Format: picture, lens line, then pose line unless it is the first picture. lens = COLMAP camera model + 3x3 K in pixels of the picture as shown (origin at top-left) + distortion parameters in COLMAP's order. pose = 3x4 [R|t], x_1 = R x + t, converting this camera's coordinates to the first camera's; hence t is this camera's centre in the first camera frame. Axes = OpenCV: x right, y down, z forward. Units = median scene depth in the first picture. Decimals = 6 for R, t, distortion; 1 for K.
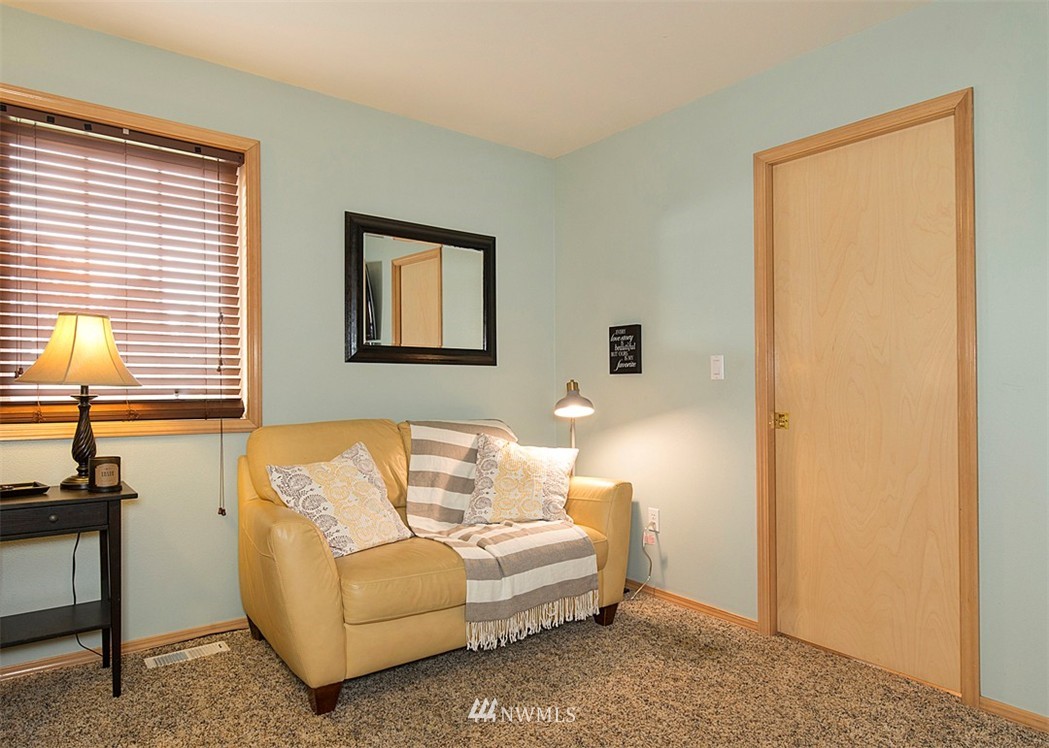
lens RADIAL K [[675.8, 0, 524.5], [0, 675.8, 374.0], [0, 0, 1]] dist [0.003148, -0.002755]
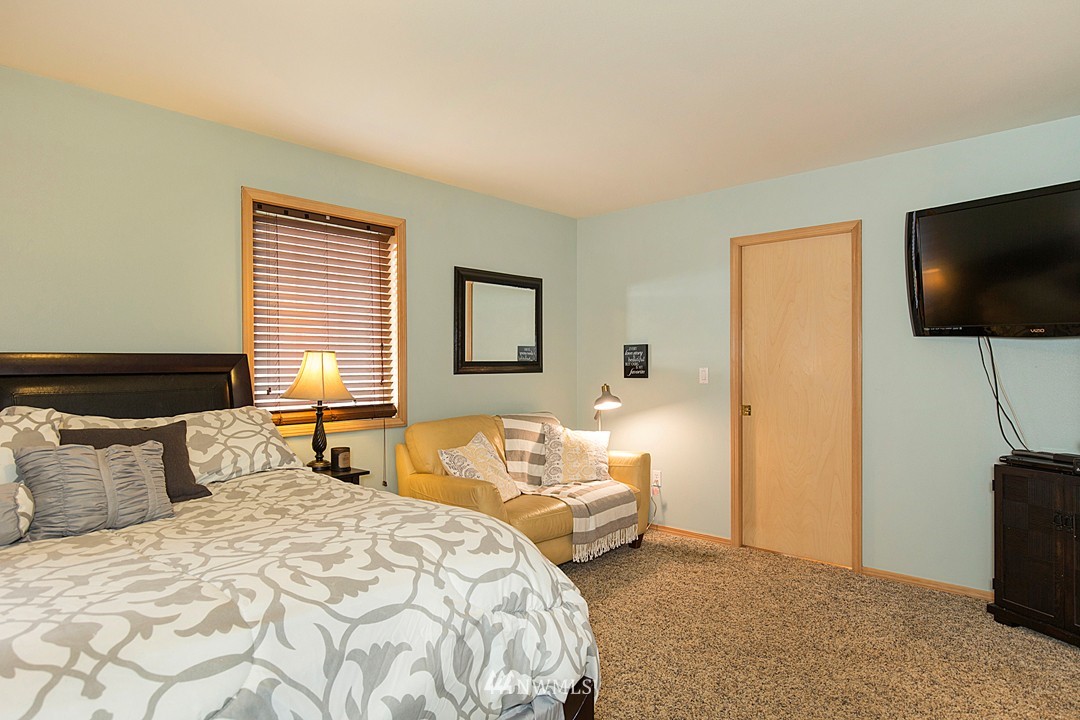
lens RADIAL K [[668.1, 0, 560.9], [0, 668.1, 368.8], [0, 0, 1]] dist [0.000184, 0.000547]
pose [[0.978192, -0.009032, 0.207507, -0.366571], [0.003819, 0.999667, 0.025505, -0.069211], [-0.207668, -0.024156, 0.977901, -0.428243]]
